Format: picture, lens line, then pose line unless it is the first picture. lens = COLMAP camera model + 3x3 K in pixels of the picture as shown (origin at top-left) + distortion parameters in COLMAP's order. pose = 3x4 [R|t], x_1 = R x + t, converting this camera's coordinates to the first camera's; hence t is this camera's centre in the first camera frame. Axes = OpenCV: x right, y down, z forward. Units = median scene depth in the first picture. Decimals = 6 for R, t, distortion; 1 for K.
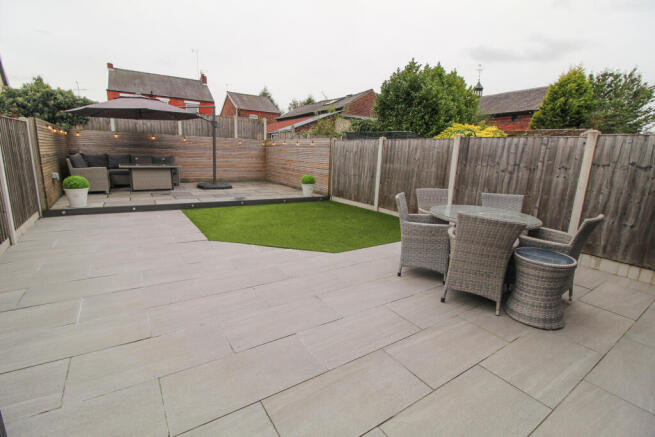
lens RADIAL K [[304.4, 0, 327.2], [0, 304.4, 218.5], [0, 0, 1]] dist [-0.025833, -0.000710]
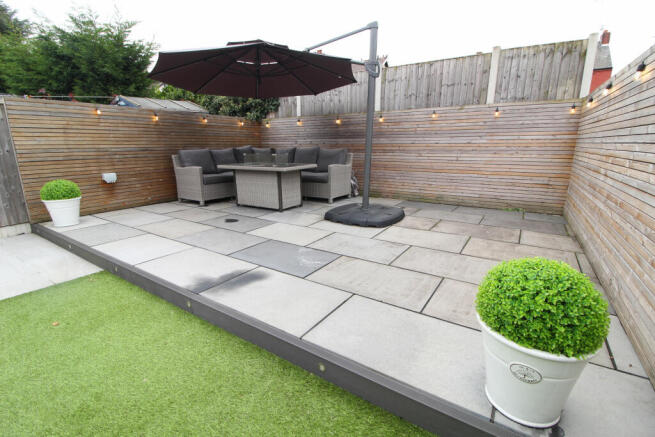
lens RADIAL K [[304.4, 0, 326.7], [0, 304.4, 218.7], [0, 0, 1]] dist [-0.025833, -0.000710]
pose [[0.393903, 0.173494, -0.902629, 0.010692], [-0.170606, 0.978760, 0.113675, -0.146598], [0.903180, 0.109217, 0.415136, 0.785719]]
